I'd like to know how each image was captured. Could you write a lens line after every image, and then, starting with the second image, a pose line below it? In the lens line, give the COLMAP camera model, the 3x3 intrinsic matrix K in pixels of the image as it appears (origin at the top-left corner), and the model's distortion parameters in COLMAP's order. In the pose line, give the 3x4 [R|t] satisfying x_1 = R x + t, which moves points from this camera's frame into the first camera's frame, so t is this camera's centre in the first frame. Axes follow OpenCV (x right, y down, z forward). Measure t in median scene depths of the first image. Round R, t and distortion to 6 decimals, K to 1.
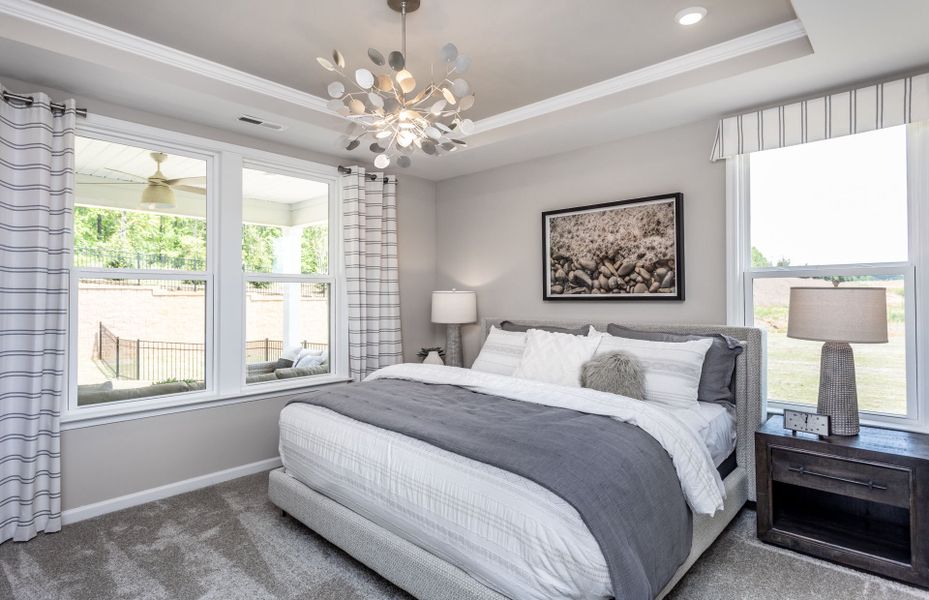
lens RADIAL K [[492.6, 0, 464.5], [0, 492.6, 300.0], [0, 0, 1]] dist [-0.002743, 0.000473]
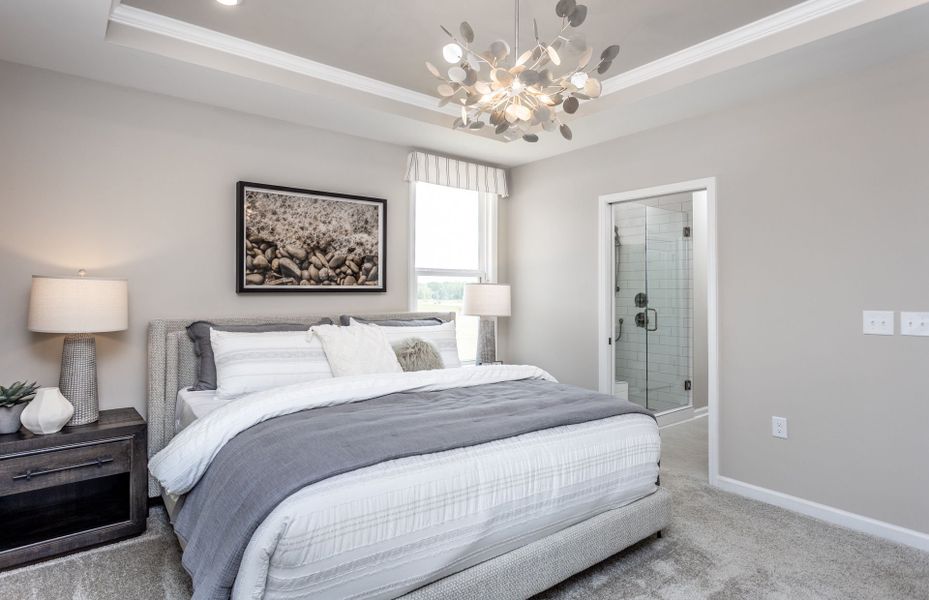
lens RADIAL K [[492.6, 0, 464.5], [0, 492.6, 300.0], [0, 0, 1]] dist [-0.002743, 0.000473]
pose [[0.153235, -0.014762, 0.988079, -0.620299], [0.005092, 0.999887, 0.014149, 0.003756], [-0.988177, 0.002863, 0.153293, 0.571362]]
